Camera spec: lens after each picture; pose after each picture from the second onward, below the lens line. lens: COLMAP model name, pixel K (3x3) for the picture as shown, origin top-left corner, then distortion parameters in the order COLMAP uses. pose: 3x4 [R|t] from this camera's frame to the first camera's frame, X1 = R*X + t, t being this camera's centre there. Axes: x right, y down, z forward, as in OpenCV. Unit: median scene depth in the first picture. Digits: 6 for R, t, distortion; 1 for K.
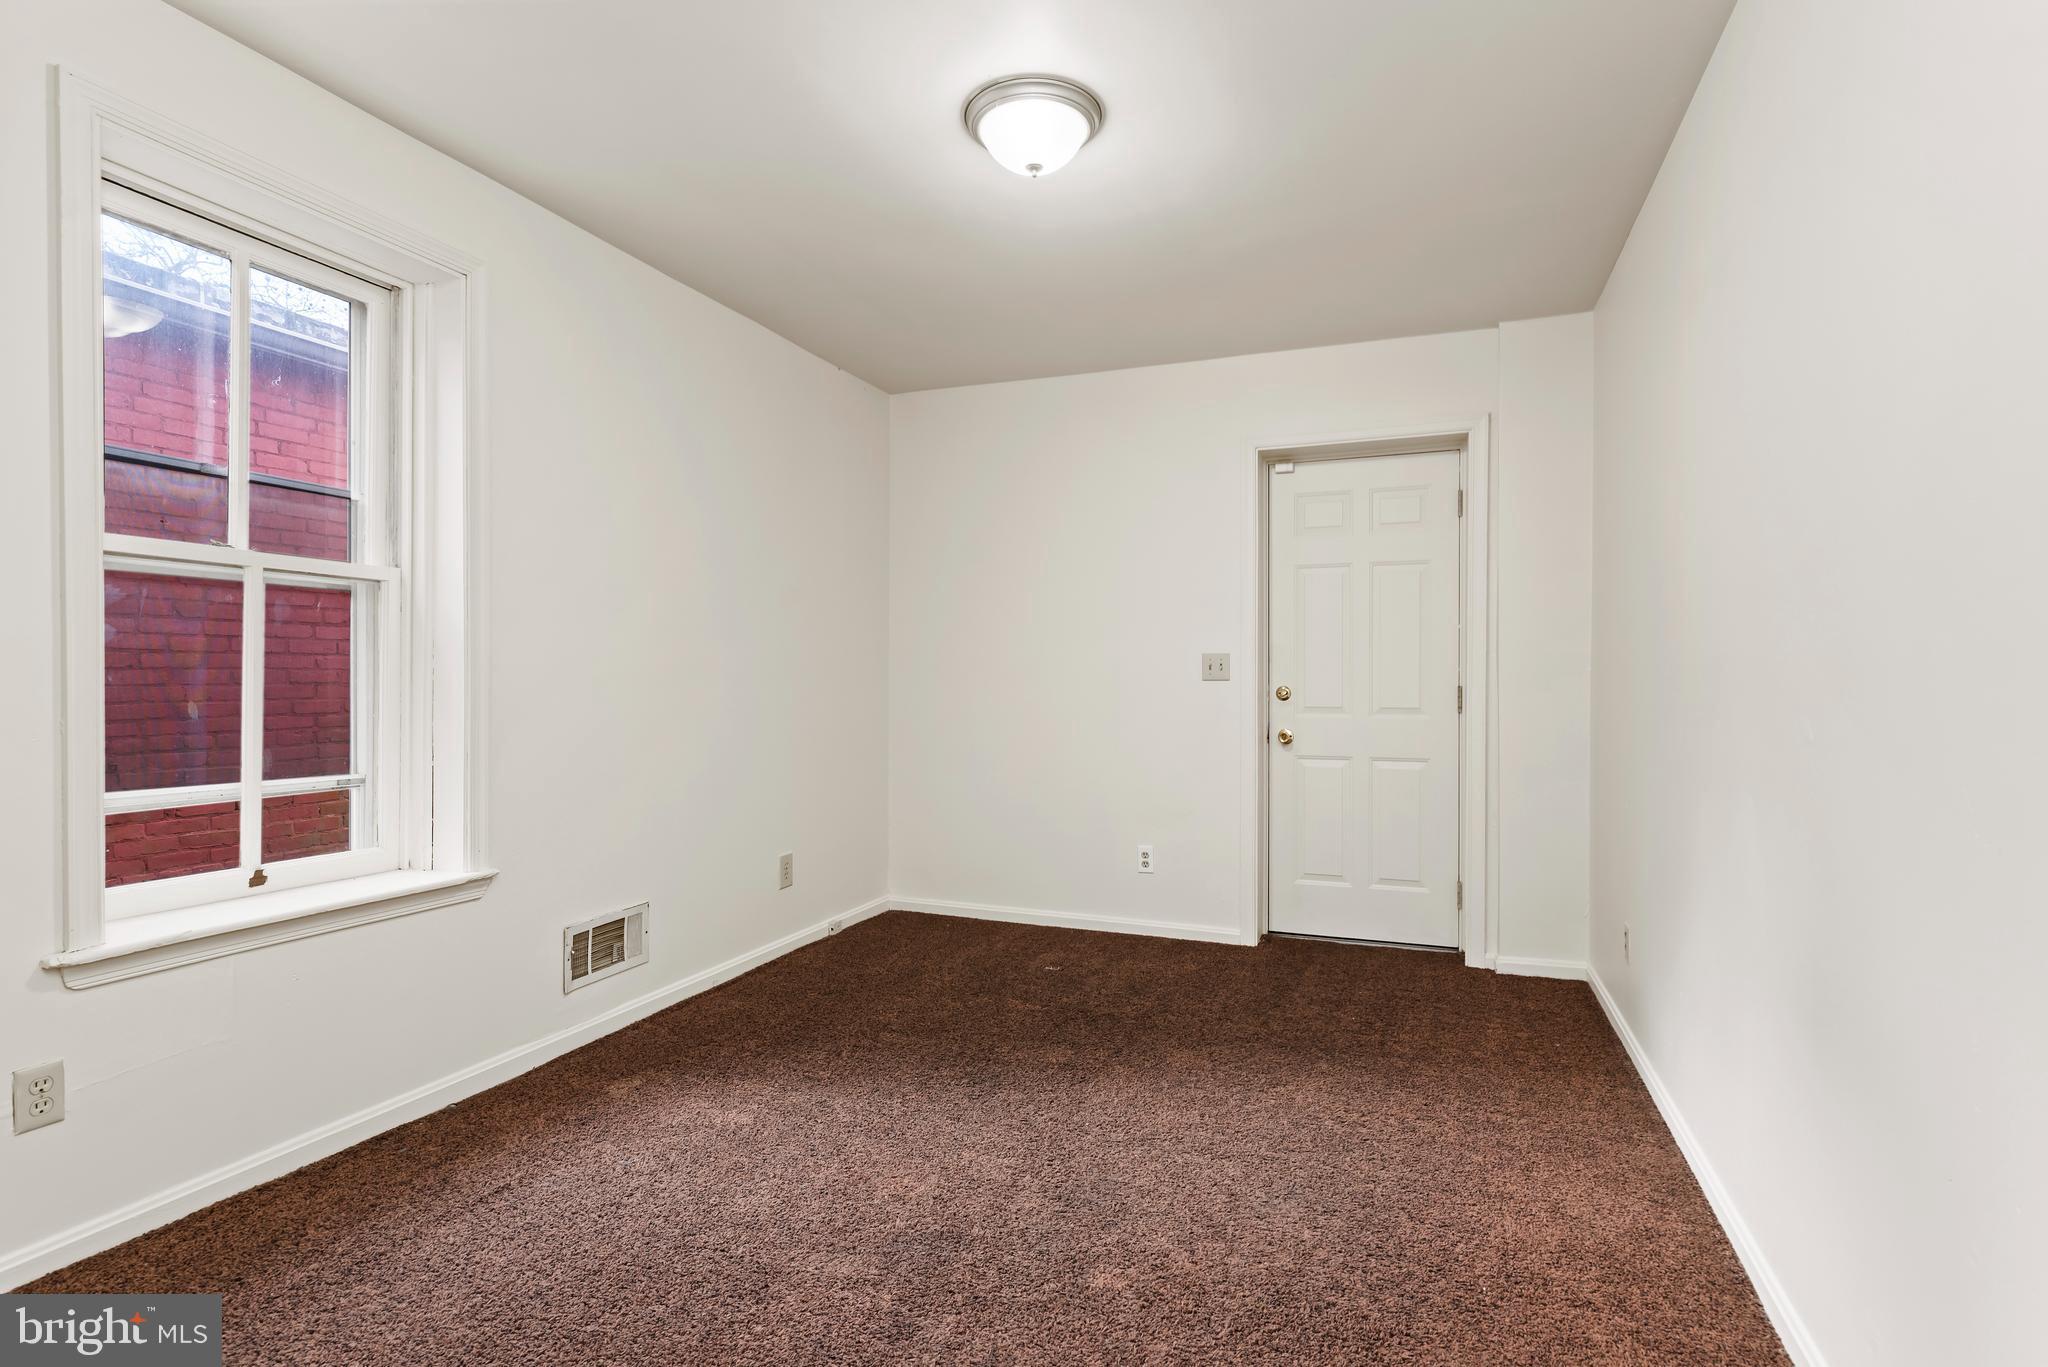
lens RADIAL K [[1017.4, 0, 1024.0], [0, 1017.4, 683.5], [0, 0, 1]] dist [-0.016448, -0.000321]
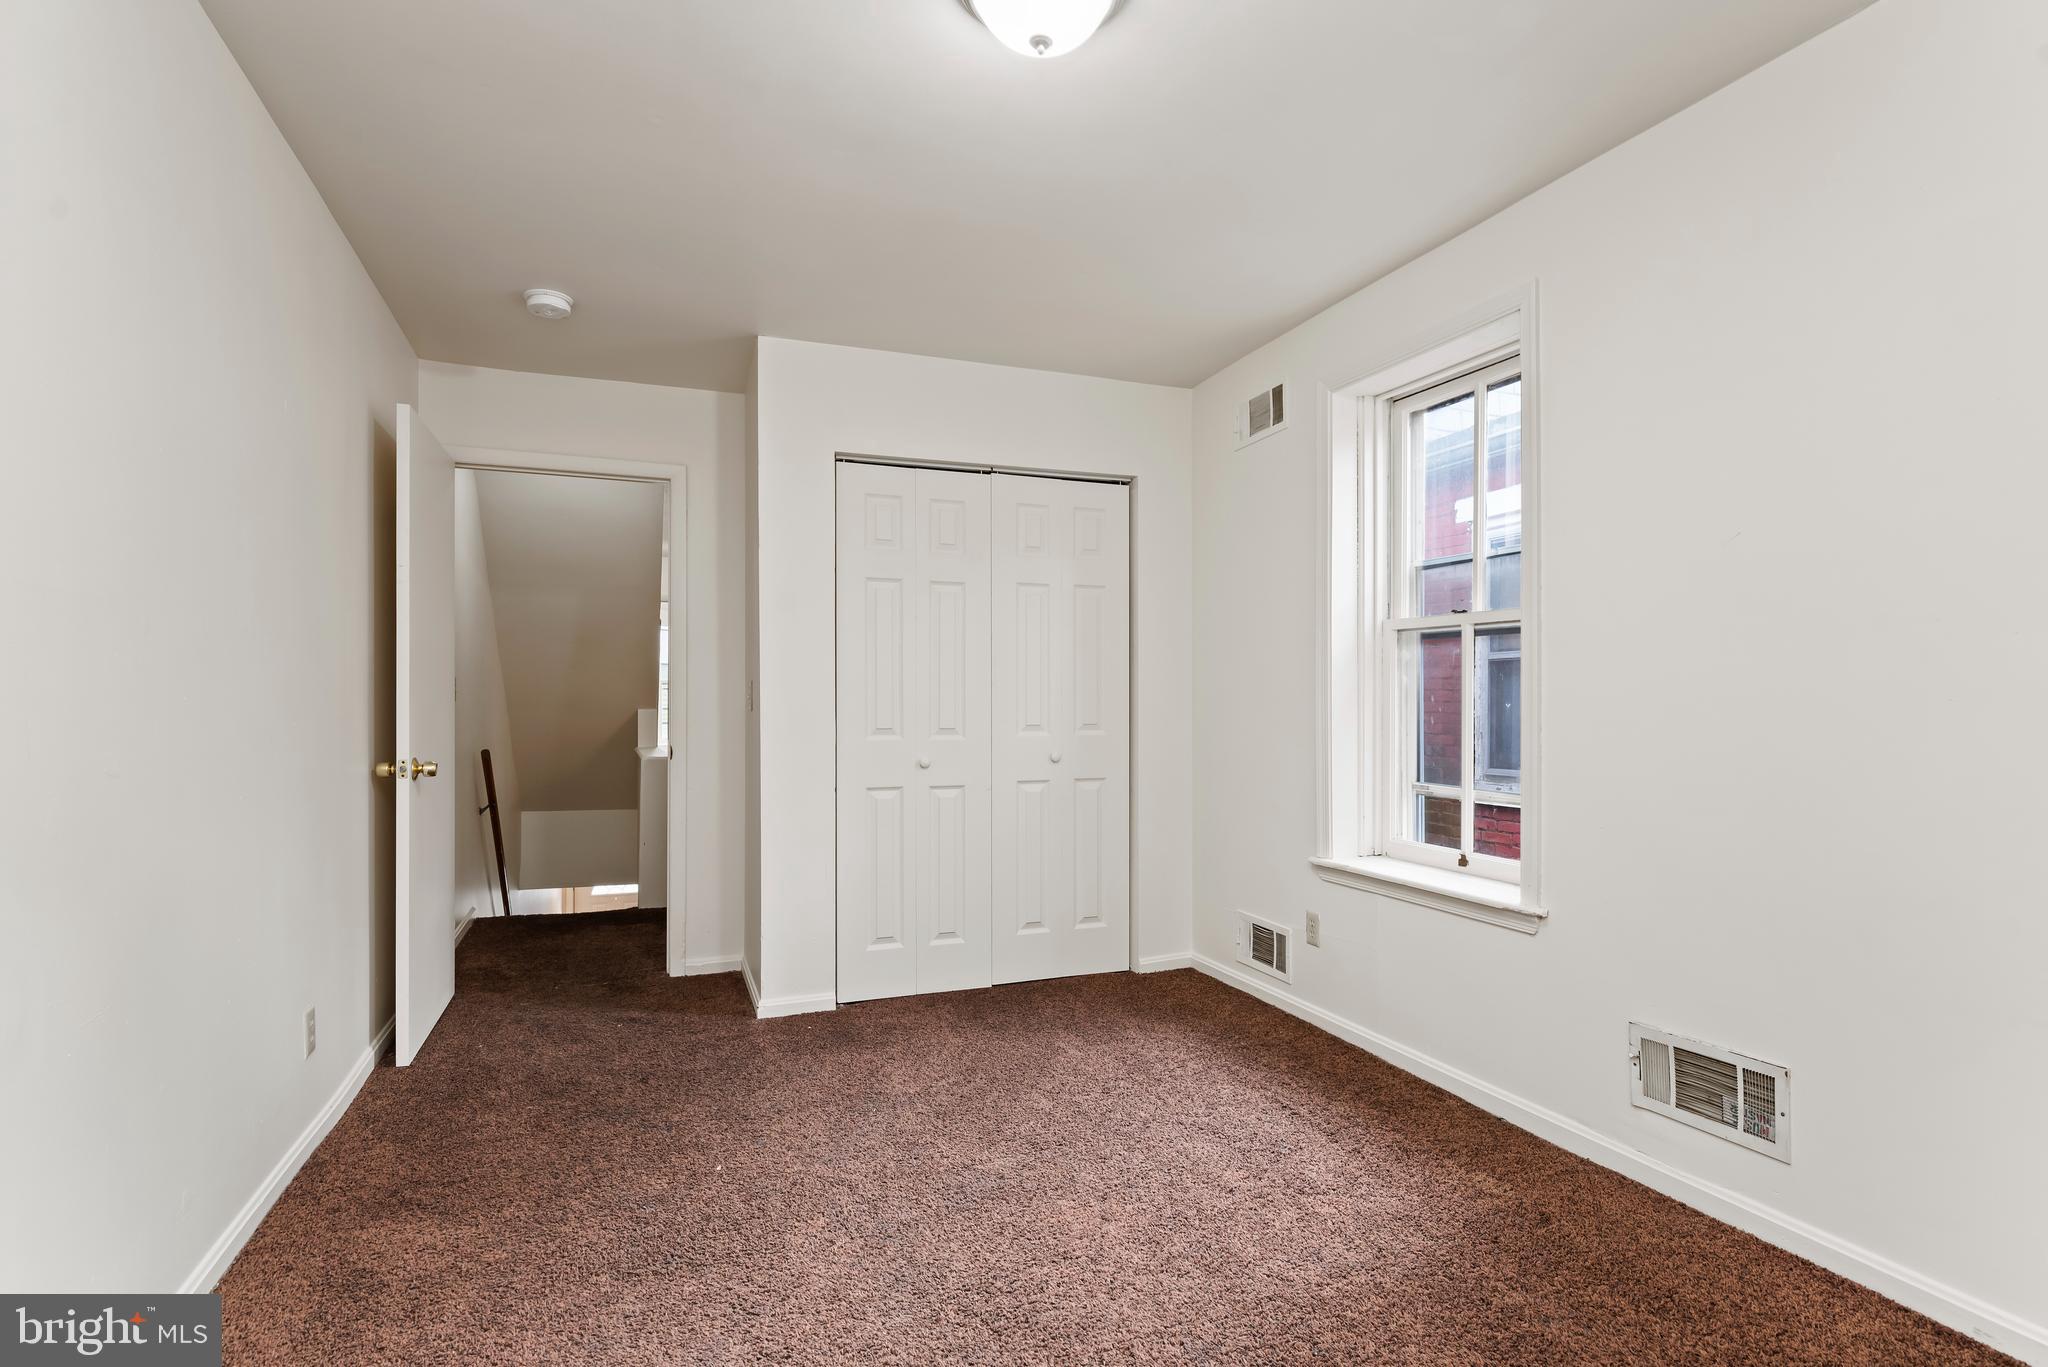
lens RADIAL K [[1017.4, 0, 1024.0], [0, 1017.4, 683.5], [0, 0, 1]] dist [-0.016448, -0.000321]
pose [[-0.738697, -0.011795, -0.673935, 0.566062], [-0.002876, 0.999893, -0.014348, -0.017920], [0.674032, -0.008661, -0.738652, 1.610773]]
